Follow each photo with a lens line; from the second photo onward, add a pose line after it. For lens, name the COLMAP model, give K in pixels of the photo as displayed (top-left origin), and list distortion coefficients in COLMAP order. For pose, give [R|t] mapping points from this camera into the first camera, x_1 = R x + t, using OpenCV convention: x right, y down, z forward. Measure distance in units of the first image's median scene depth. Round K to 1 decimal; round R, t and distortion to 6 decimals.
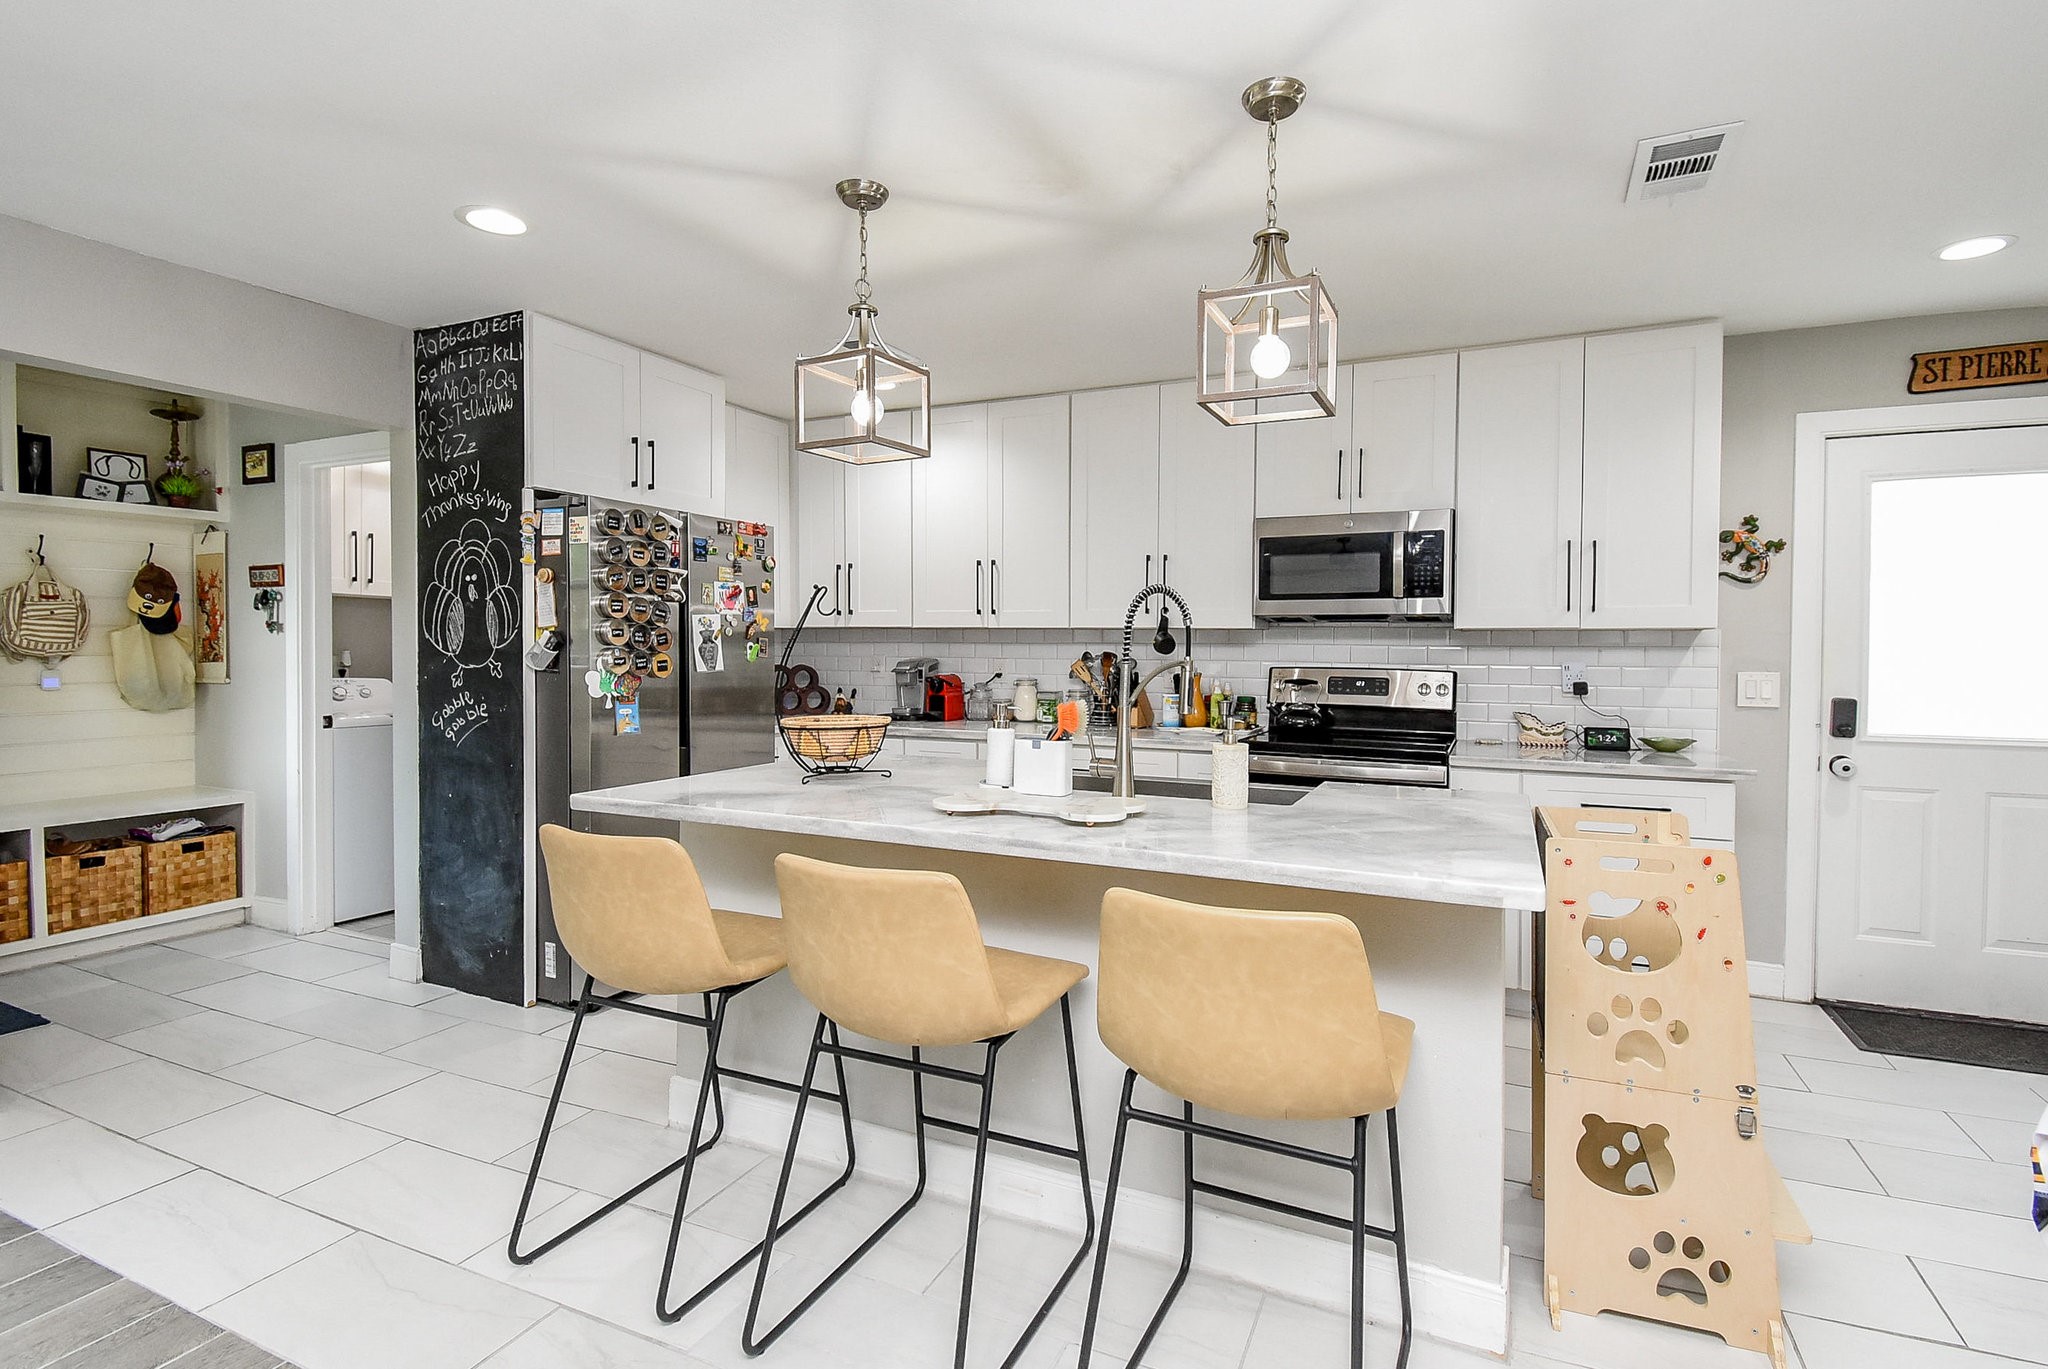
lens RADIAL K [[990.6, 0, 1035.2], [0, 990.6, 678.0], [0, 0, 1]] dist [-0.000732, -0.000951]
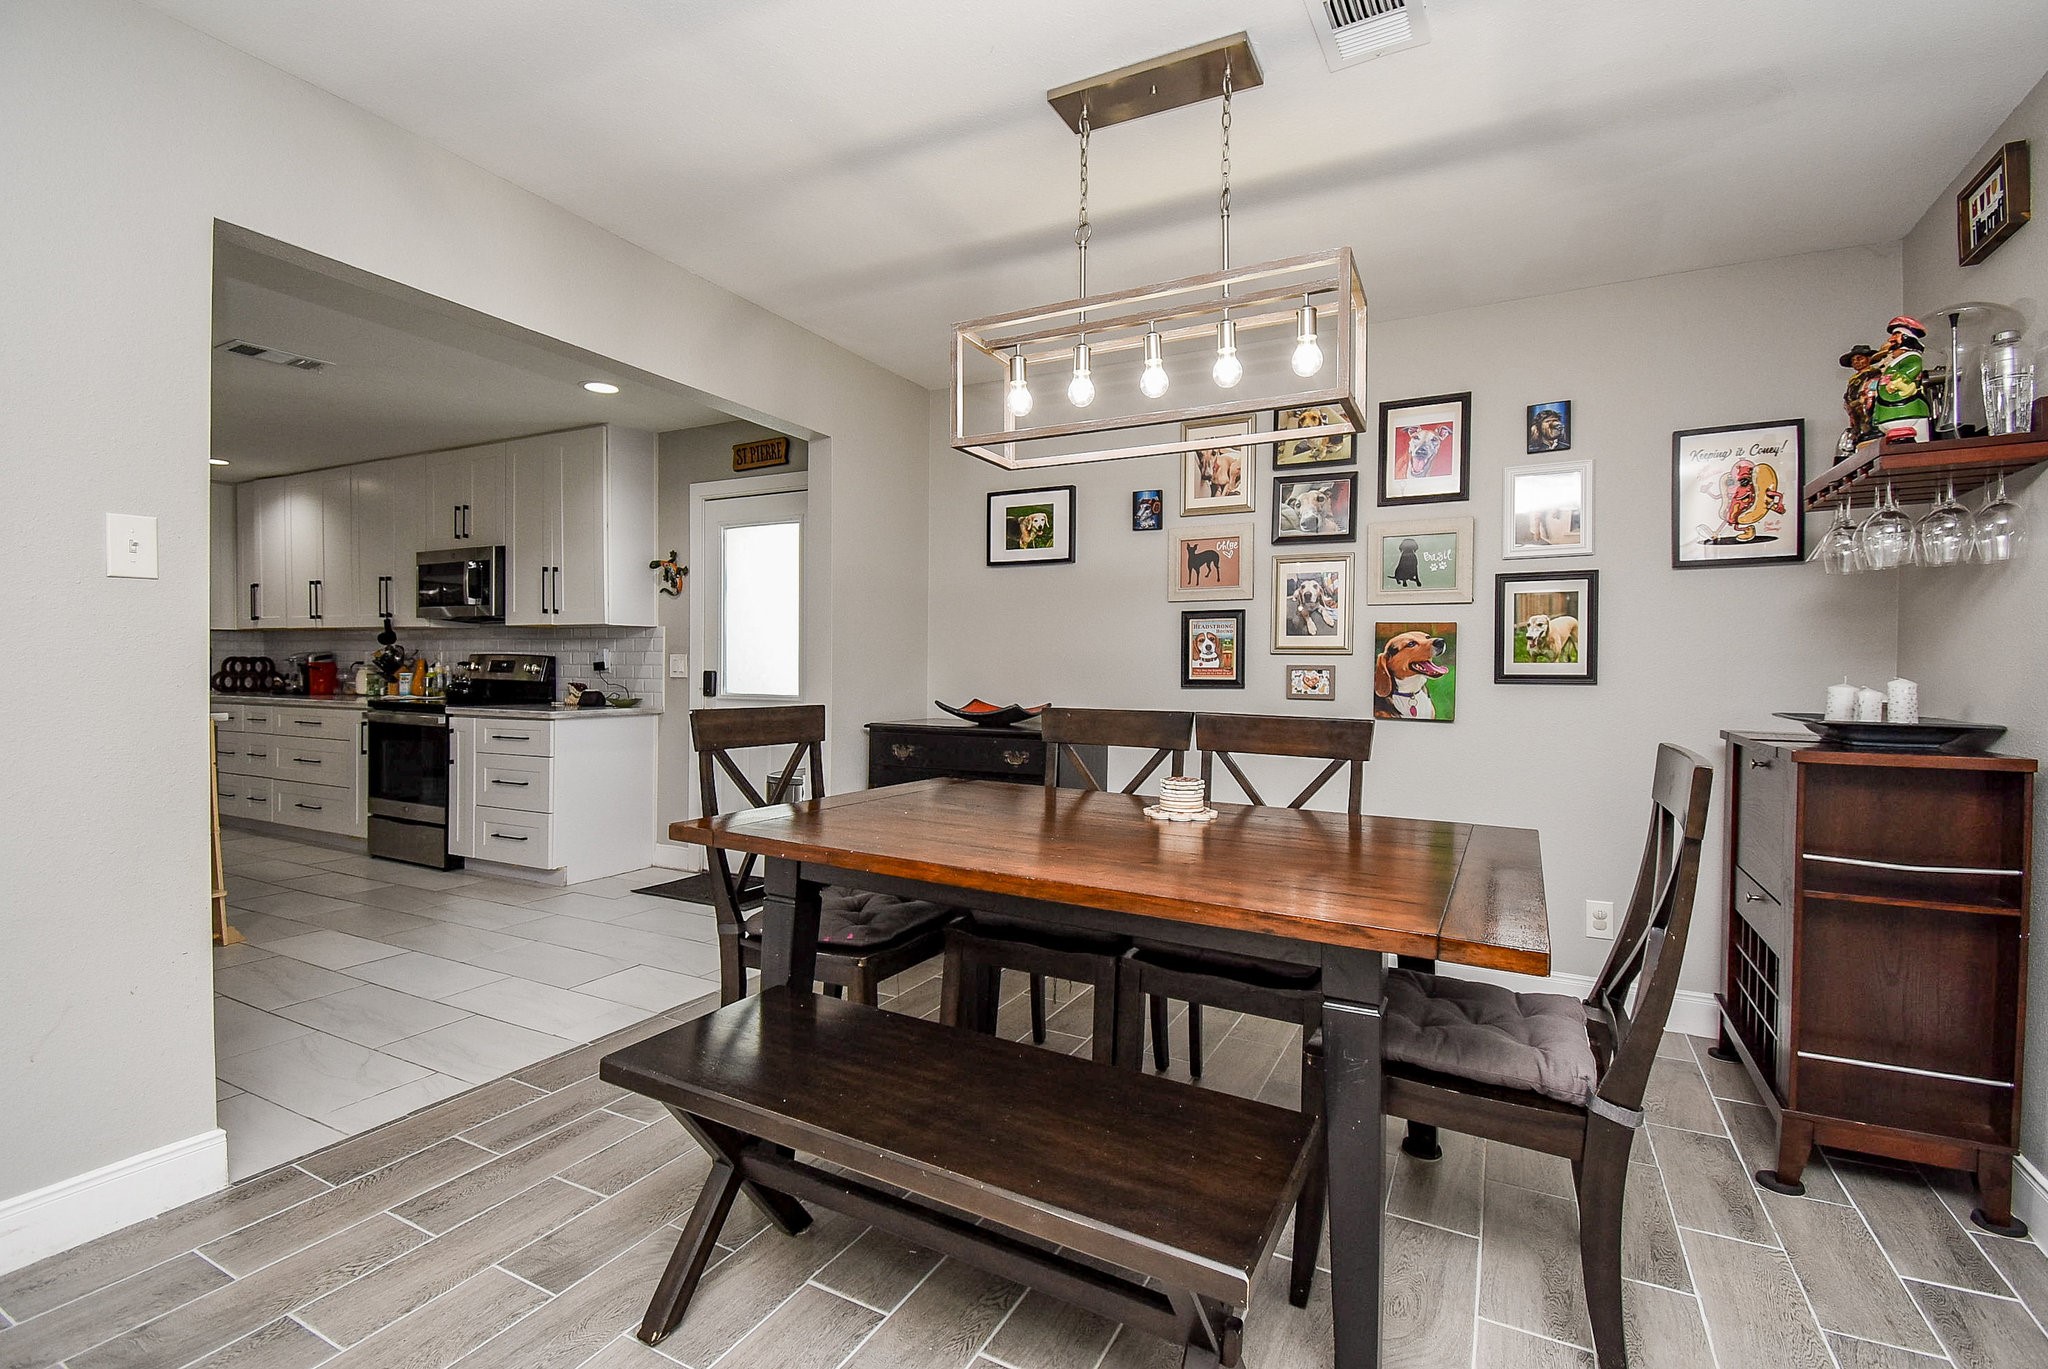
lens RADIAL K [[930.9, 0, 1020.7], [0, 930.9, 677.9], [0, 0, 1]] dist [0.020931, -0.004077]
pose [[0.998423, 0.002195, -0.056091, 1.281940], [-0.002614, 0.999969, -0.007383, 0.036361], [0.056073, 0.007518, 0.998398, -0.370789]]
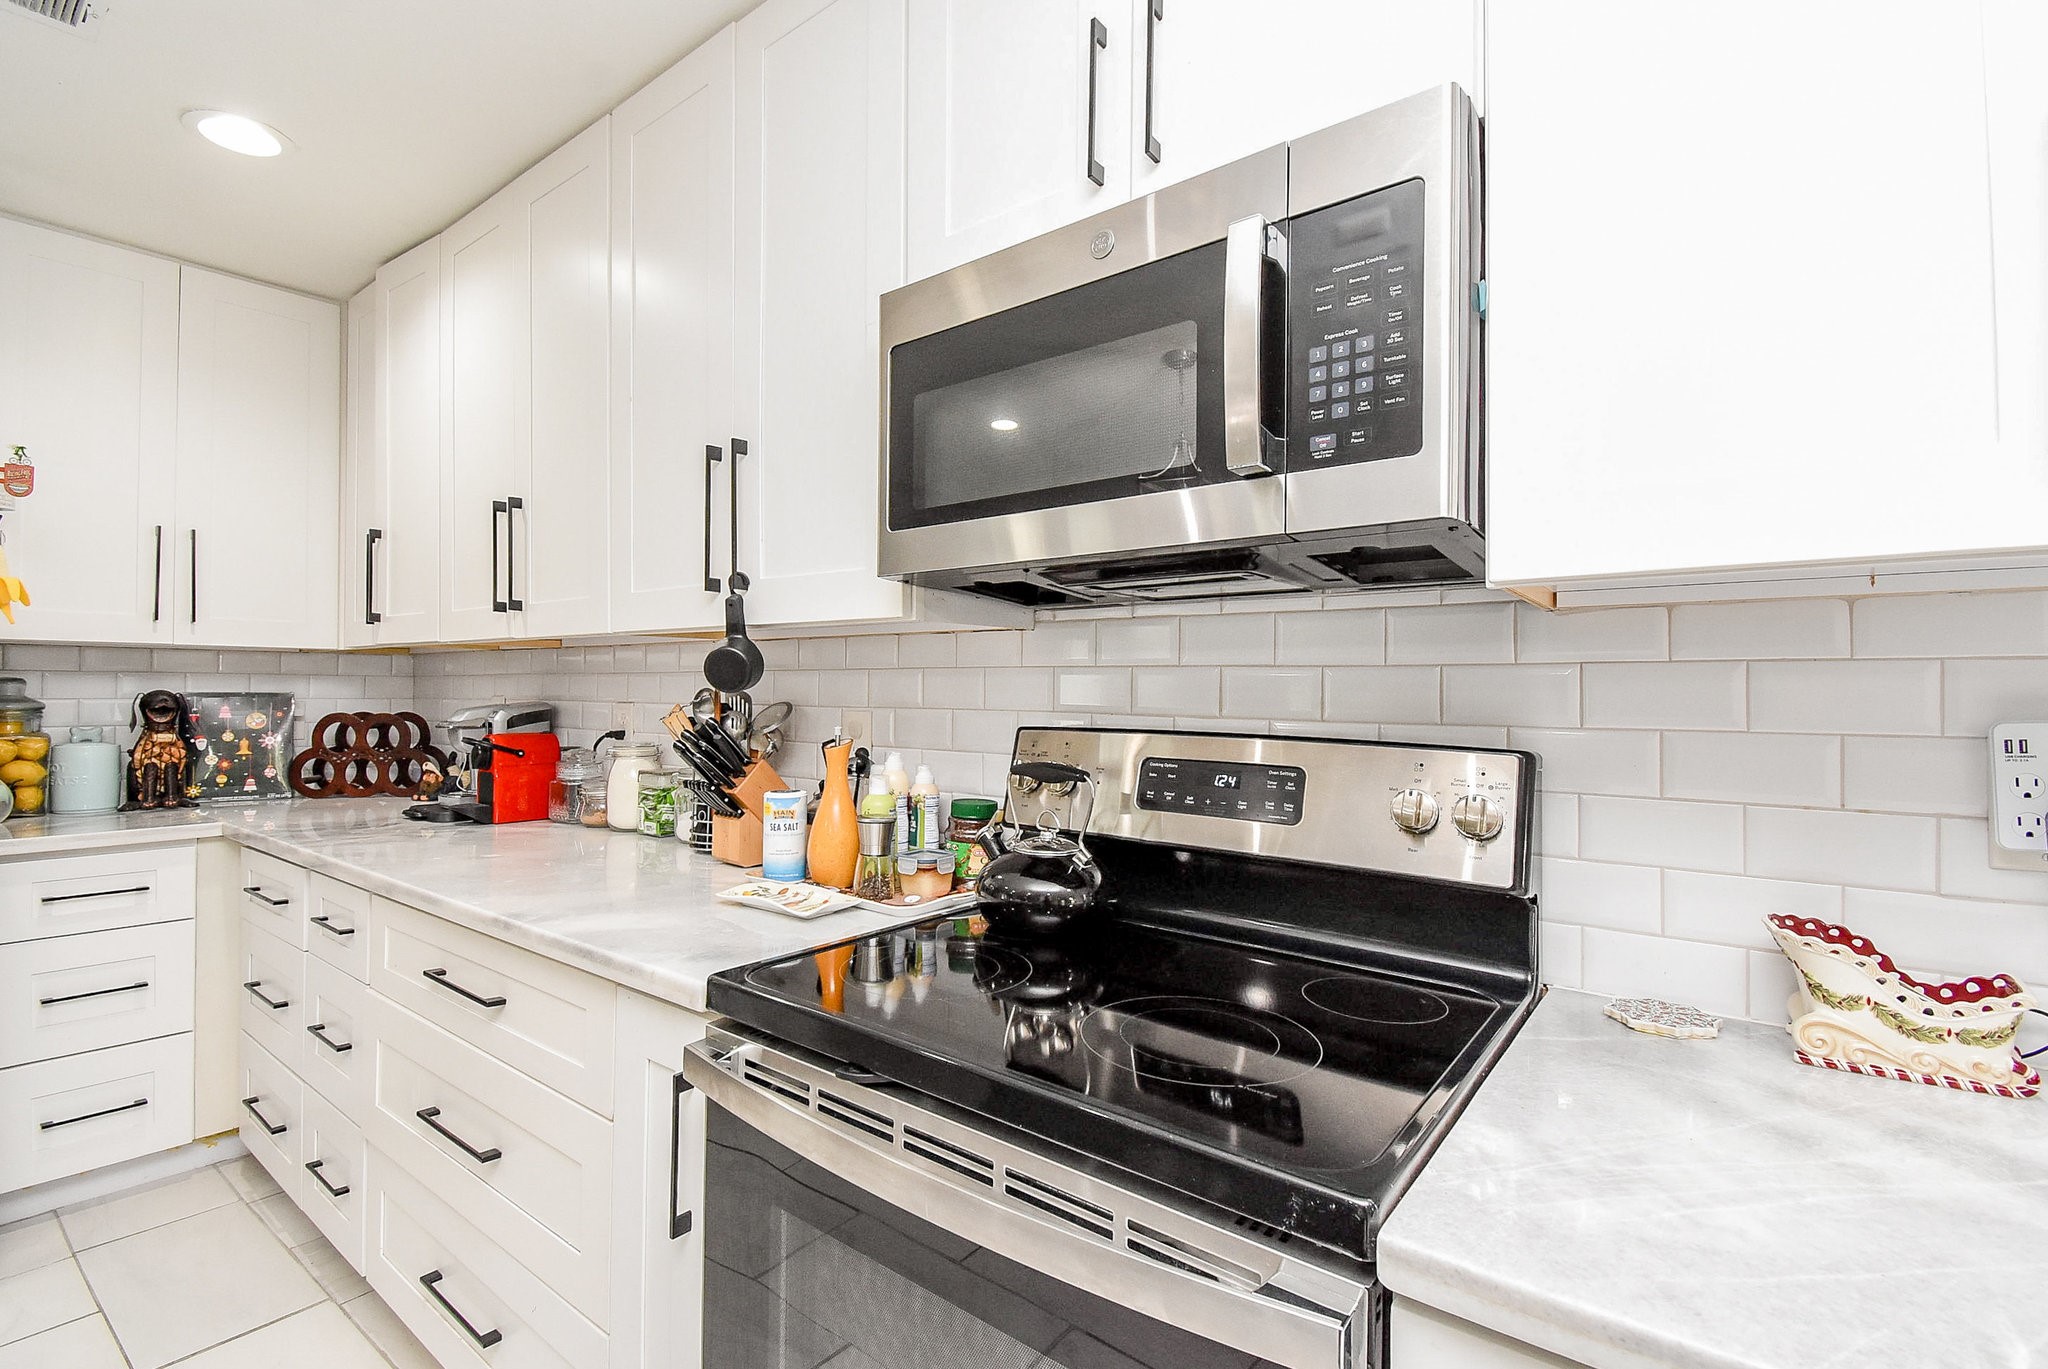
lens RADIAL K [[930.9, 0, 1018.2], [0, 930.9, 675.2], [0, 0, 1]] dist [0.020931, -0.004077]
pose [[0.975813, -0.006720, -0.218503, 0.359479], [-0.000812, 0.999409, -0.034364, -0.020218], [0.218605, 0.033710, 0.975231, 0.747361]]
